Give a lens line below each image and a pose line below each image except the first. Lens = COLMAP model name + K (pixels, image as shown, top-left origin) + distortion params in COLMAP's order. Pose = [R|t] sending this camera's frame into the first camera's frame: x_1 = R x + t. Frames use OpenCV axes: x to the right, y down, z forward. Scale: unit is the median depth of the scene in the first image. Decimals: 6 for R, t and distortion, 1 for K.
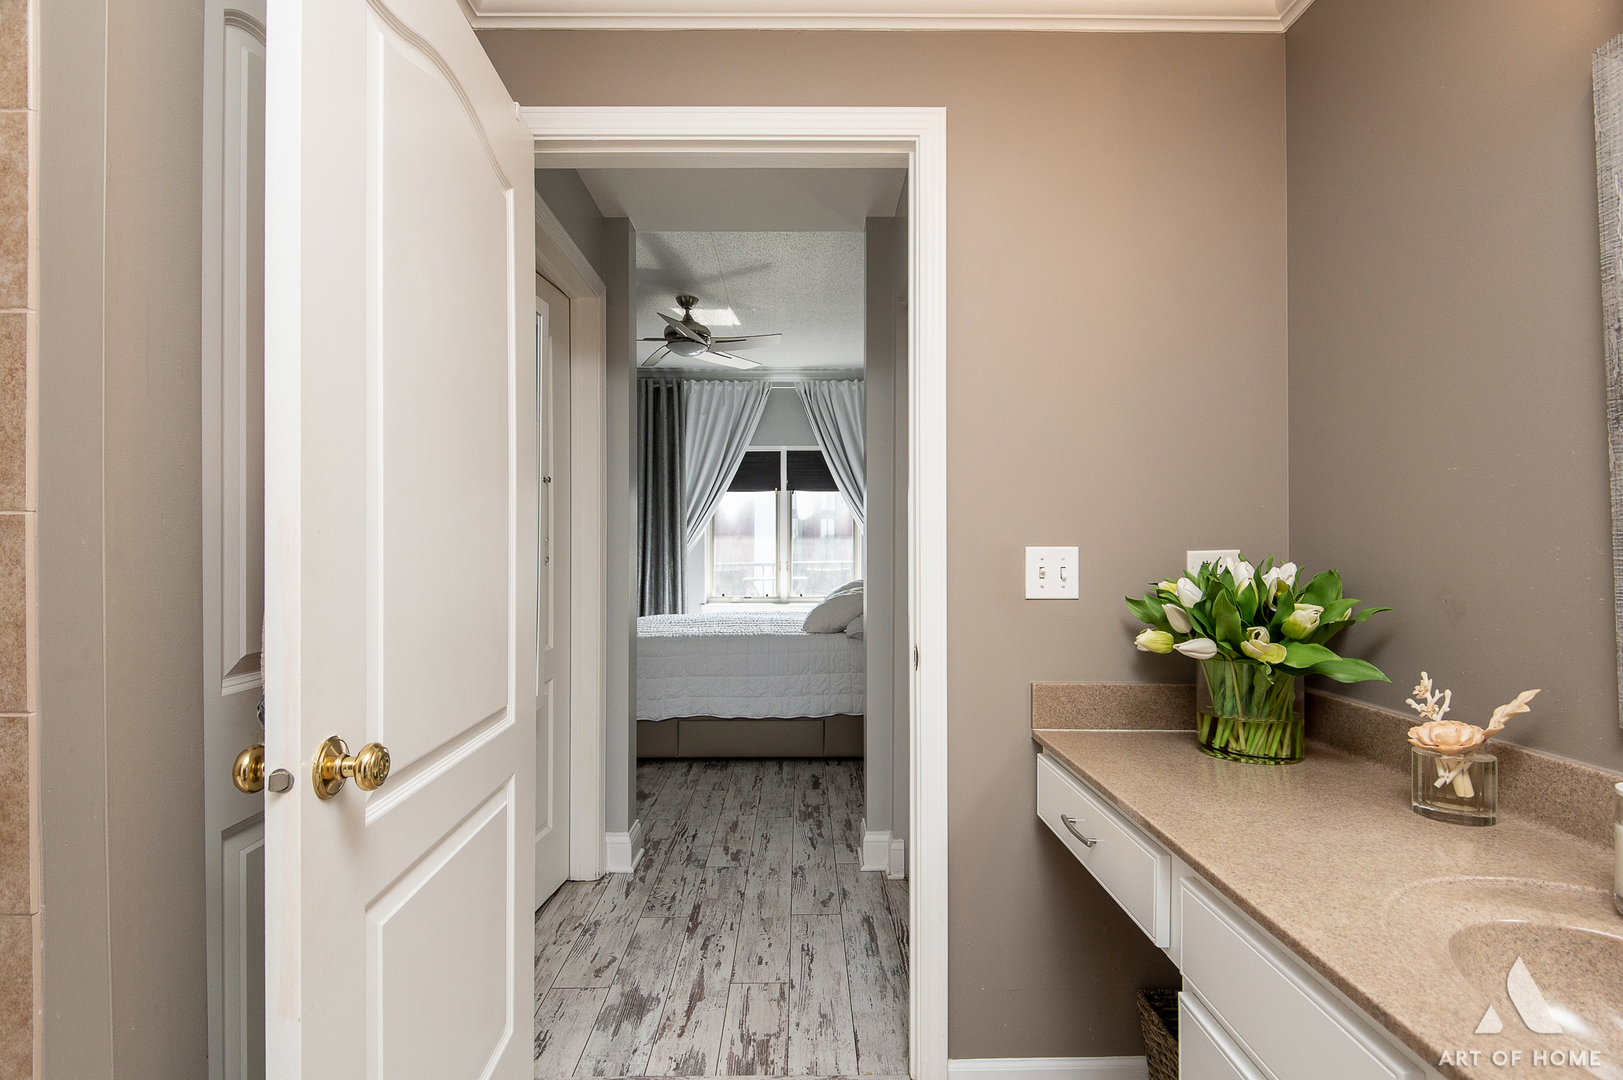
lens RADIAL K [[794.5, 0, 811.4], [0, 794.5, 539.8], [0, 0, 1]] dist [0.004033, -0.001633]
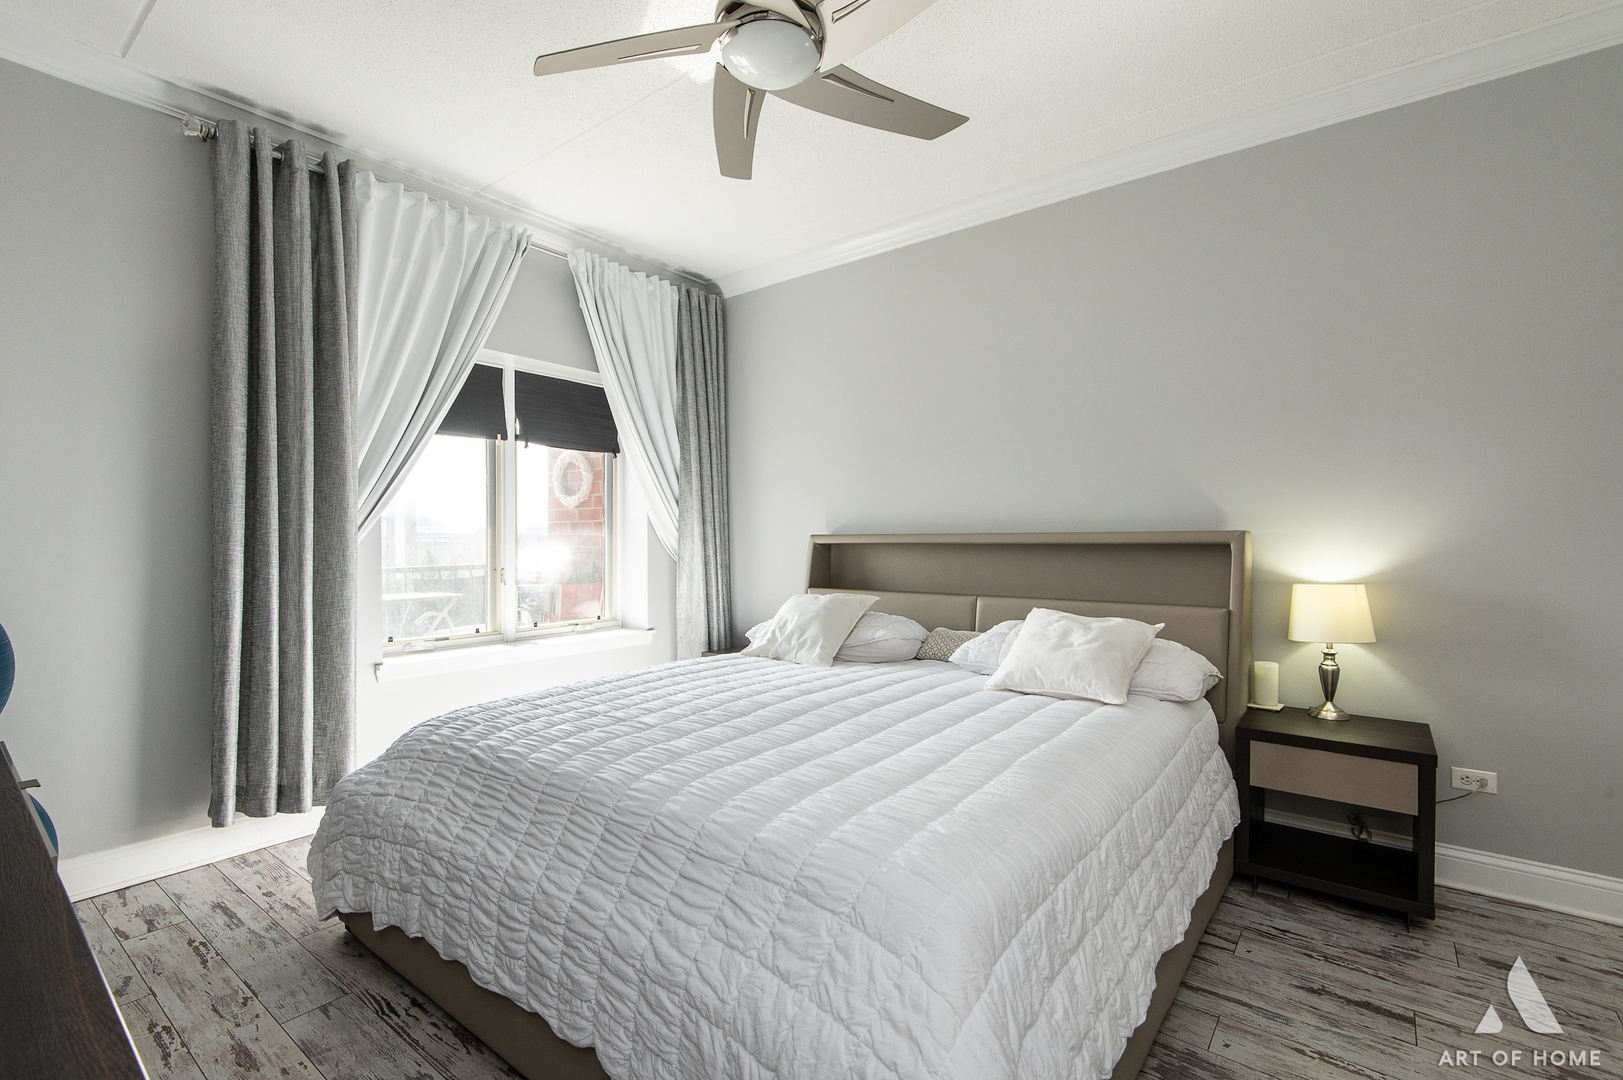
lens RADIAL K [[720.3, 0, 810.1], [0, 720.3, 552.3], [0, 0, 1]] dist [-0.001860, -0.002224]
pose [[0.617566, -0.012679, 0.786417, -0.304680], [-0.012891, 0.999573, 0.026240, 0.000281], [-0.786413, -0.026343, 0.617139, 0.522178]]
